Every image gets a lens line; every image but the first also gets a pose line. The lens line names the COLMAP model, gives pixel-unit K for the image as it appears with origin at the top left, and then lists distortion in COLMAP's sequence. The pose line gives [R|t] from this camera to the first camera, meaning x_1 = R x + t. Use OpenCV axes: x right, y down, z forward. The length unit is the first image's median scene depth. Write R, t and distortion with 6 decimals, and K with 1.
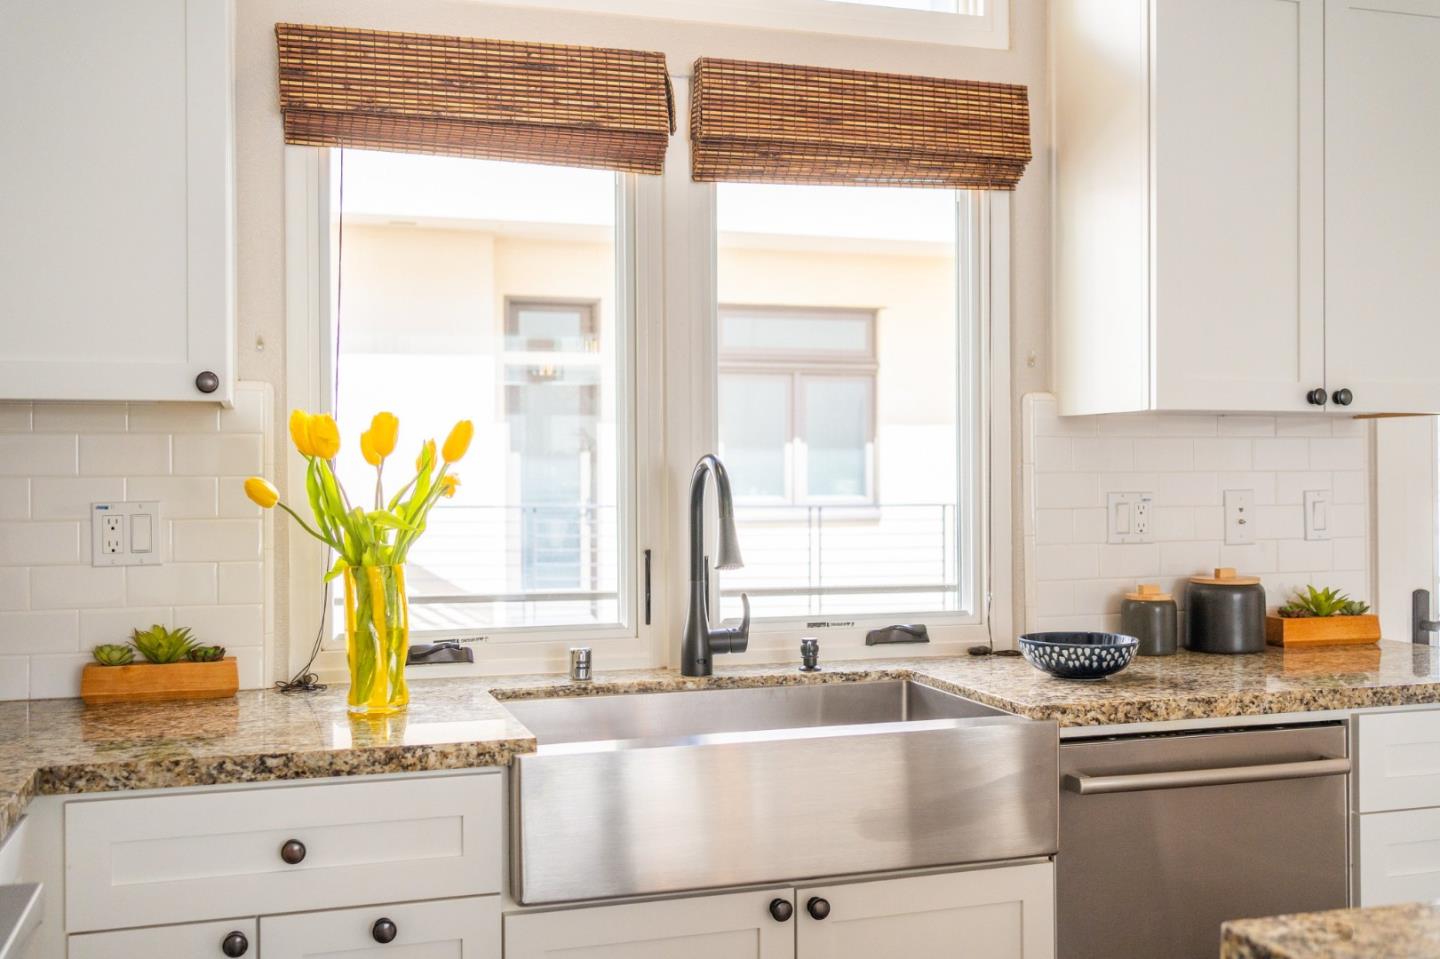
lens RADIAL K [[1469.1, 0, 722.9], [0, 1469.1, 469.6], [0, 0, 1]] dist [0.008199, -0.001930]
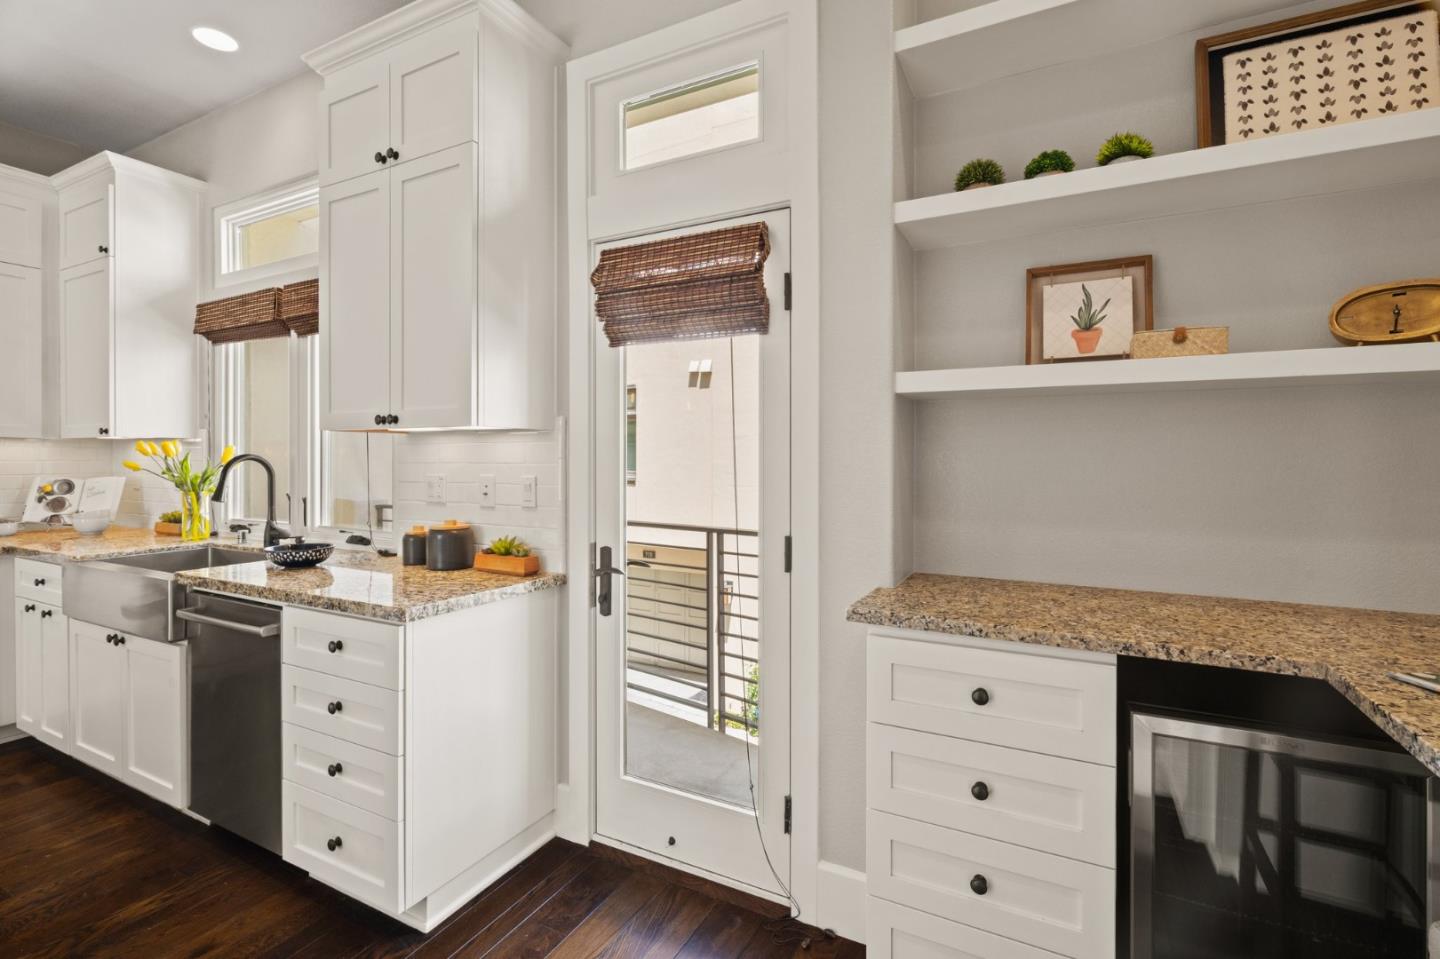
lens RADIAL K [[659.7, 0, 718.8], [0, 659.7, 461.8], [0, 0, 1]] dist [0.000633, 0.000495]
pose [[0.703616, 0.009586, -0.710516, 1.274967], [-0.004970, 0.999951, 0.008569, -0.011014], [0.710563, -0.002498, 0.703629, 0.776286]]
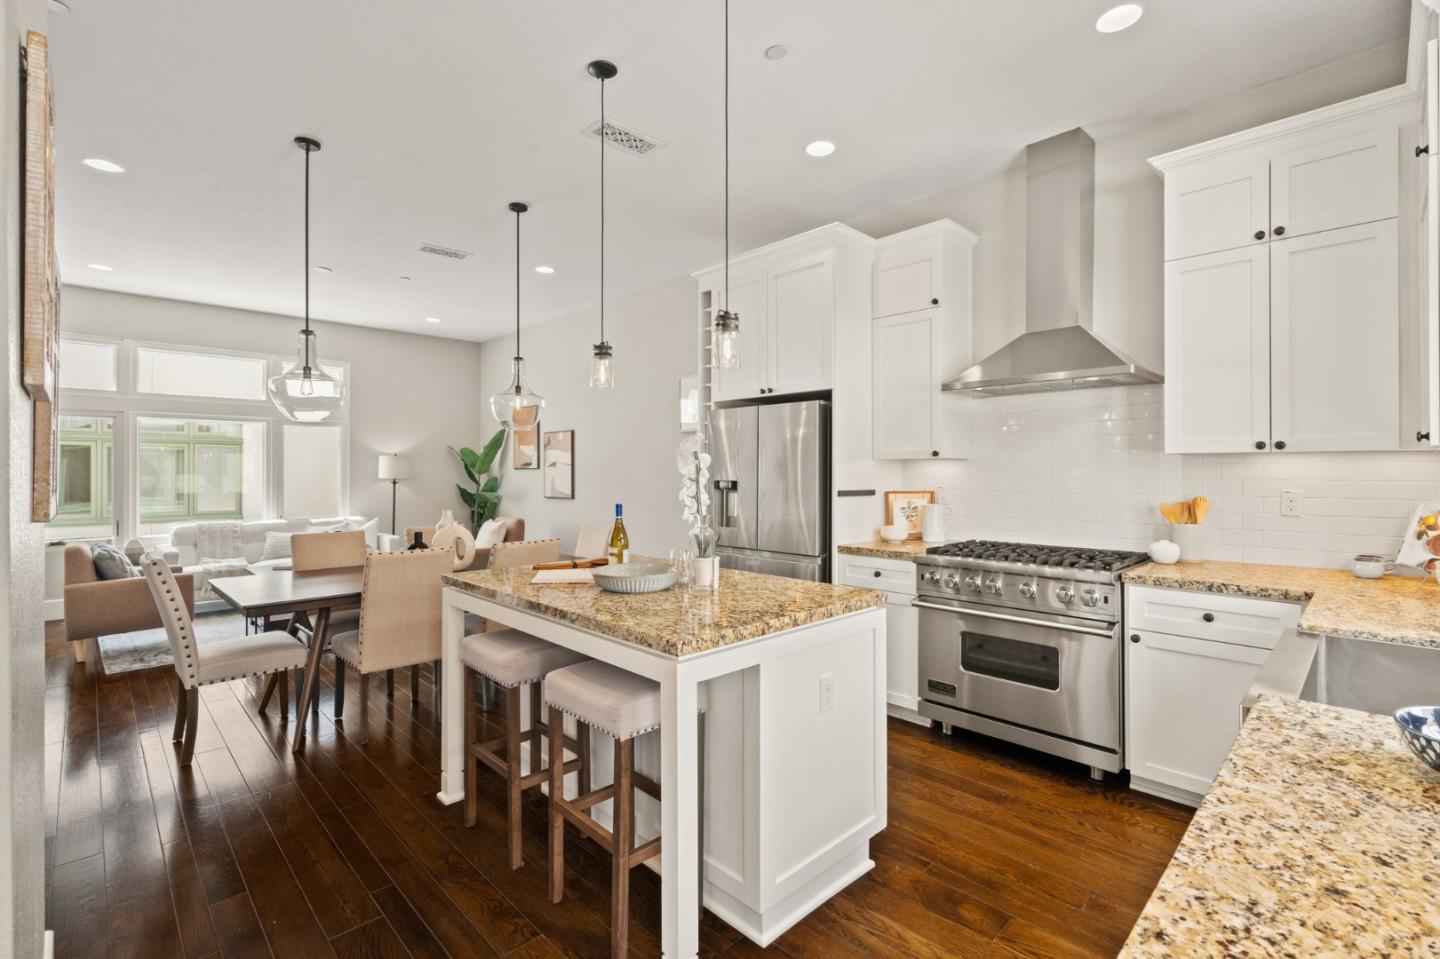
lens RADIAL K [[651.1, 0, 719.7], [0, 651.1, 472.5], [0, 0, 1]] dist [-0.000127, 0.000102]
pose [[-0.890892, 0.004212, -0.454196, 0.722948], [0.004551, 0.999990, 0.000345, -0.012979], [0.454193, -0.001759, -0.890902, 1.110588]]
